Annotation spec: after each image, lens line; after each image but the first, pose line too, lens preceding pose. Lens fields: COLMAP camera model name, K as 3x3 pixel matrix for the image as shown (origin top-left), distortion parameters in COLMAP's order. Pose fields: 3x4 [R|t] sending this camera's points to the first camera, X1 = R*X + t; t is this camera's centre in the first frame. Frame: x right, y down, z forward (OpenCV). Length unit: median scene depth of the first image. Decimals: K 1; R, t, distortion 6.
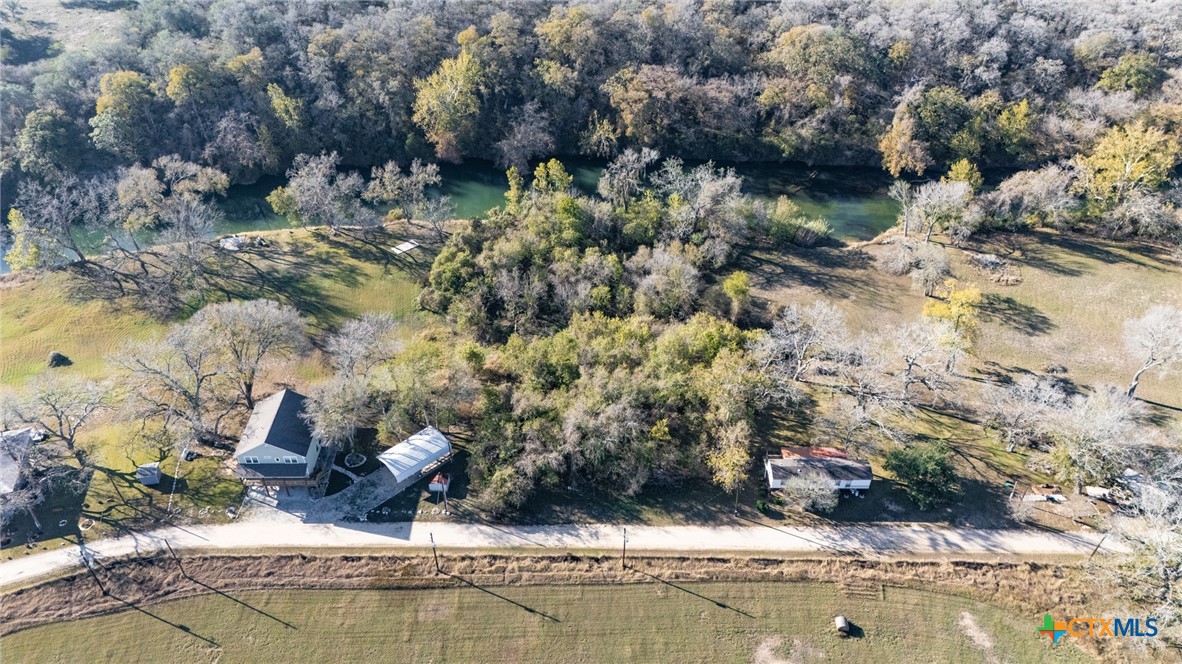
lens RADIAL K [[869.8, 0, 583.2], [0, 869.8, 329.1], [0, 0, 1]] dist [0.078277, -0.074037]
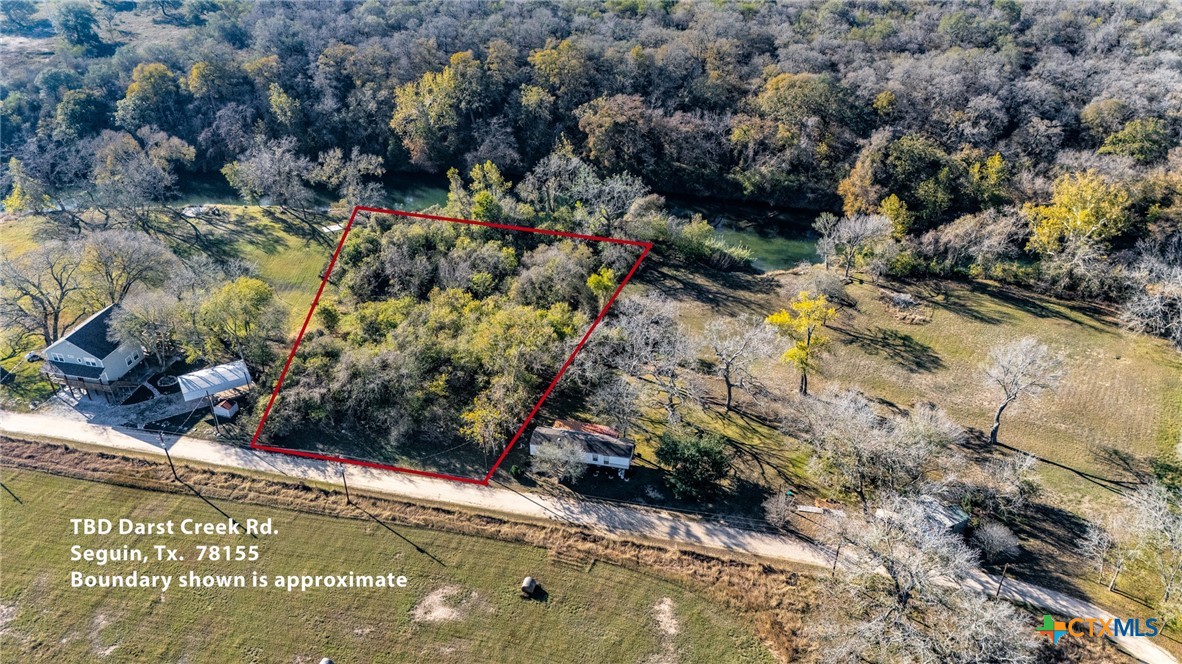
lens RADIAL K [[869.8, 0, 583.2], [0, 869.8, 329.1], [0, 0, 1]] dist [0.078277, -0.074037]
pose [[0.975737, 0.119559, -0.183419, 0.329551], [-0.140347, 0.984535, -0.104854, 0.105371], [0.168046, 0.128052, 0.977427, 0.043911]]
